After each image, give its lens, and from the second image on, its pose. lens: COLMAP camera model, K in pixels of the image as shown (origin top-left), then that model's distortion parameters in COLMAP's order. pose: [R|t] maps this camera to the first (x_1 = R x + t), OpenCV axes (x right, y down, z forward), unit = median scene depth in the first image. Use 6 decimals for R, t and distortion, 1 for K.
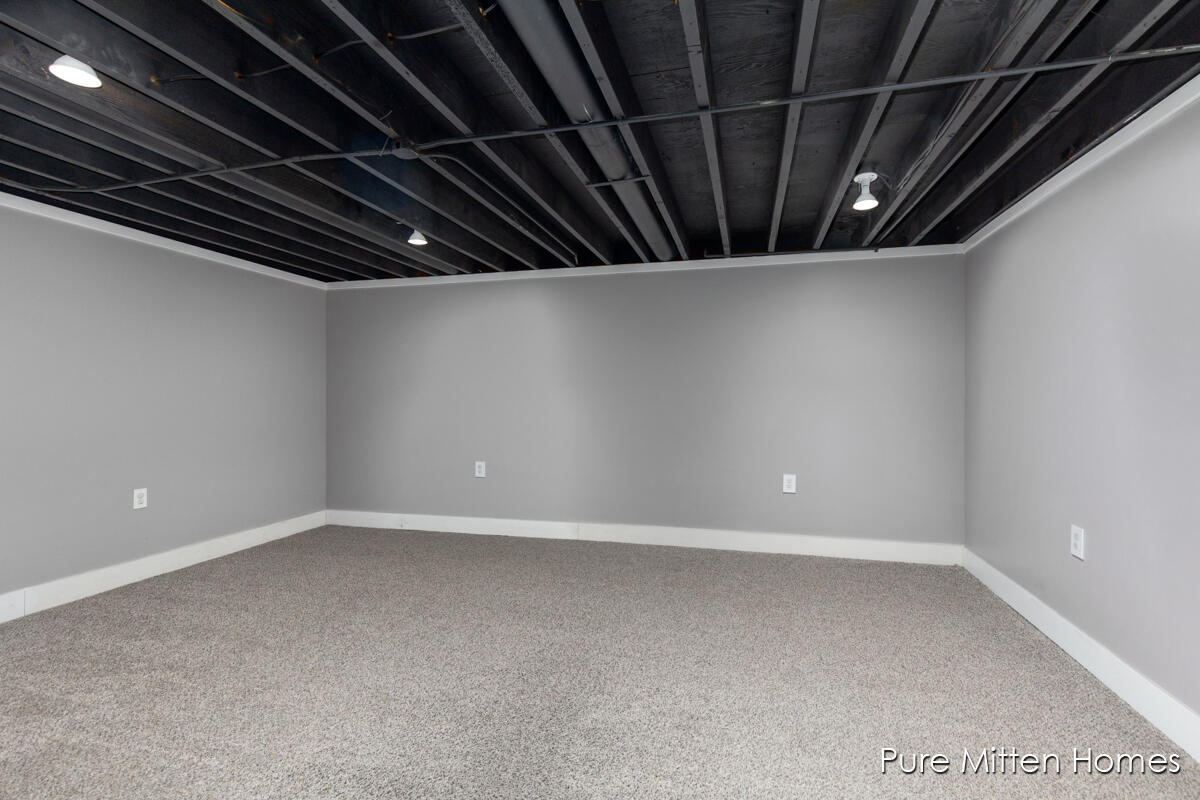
lens RADIAL K [[537.8, 0, 620.1], [0, 537.8, 398.0], [0, 0, 1]] dist [-0.000095, -0.000248]
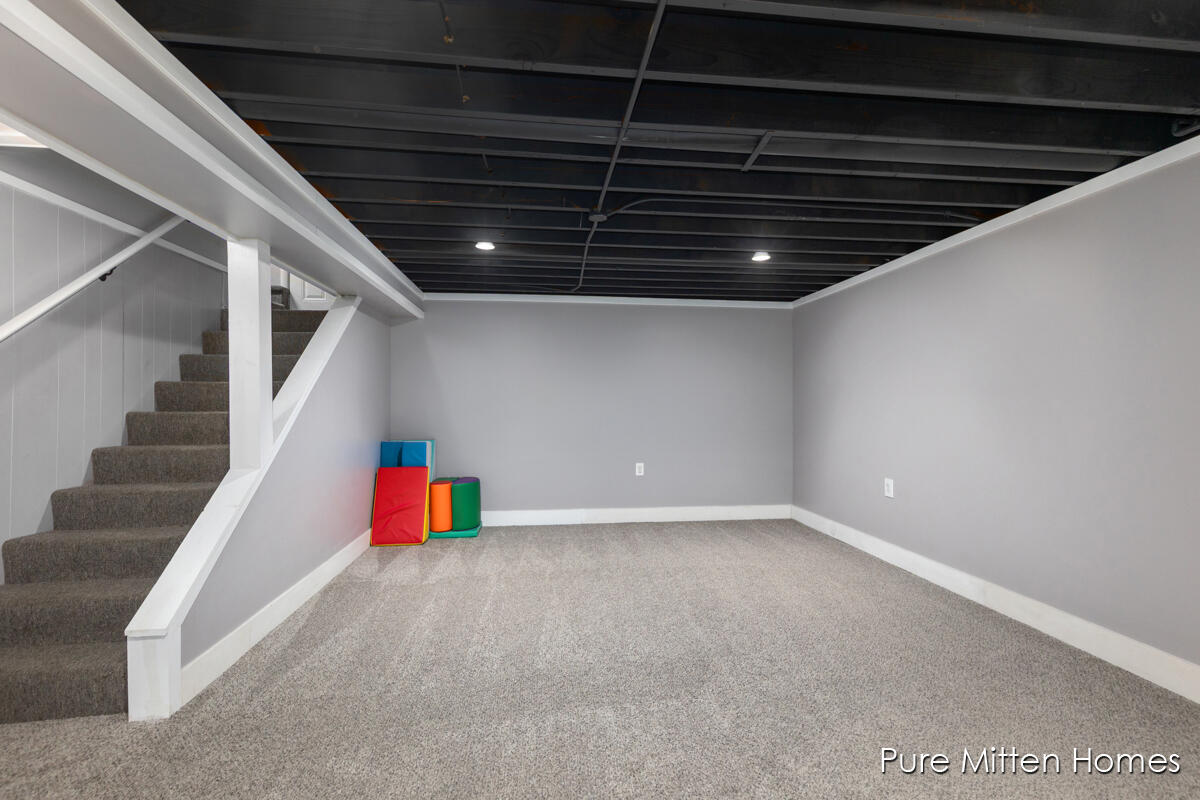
lens RADIAL K [[537.8, 0, 620.1], [0, 537.8, 398.0], [0, 0, 1]] dist [-0.000095, -0.000248]
pose [[0.352569, -0.006528, -0.935763, 0.550191], [-0.001859, 0.999969, -0.007676, -0.007914], [0.935784, 0.004446, 0.352546, 0.395192]]
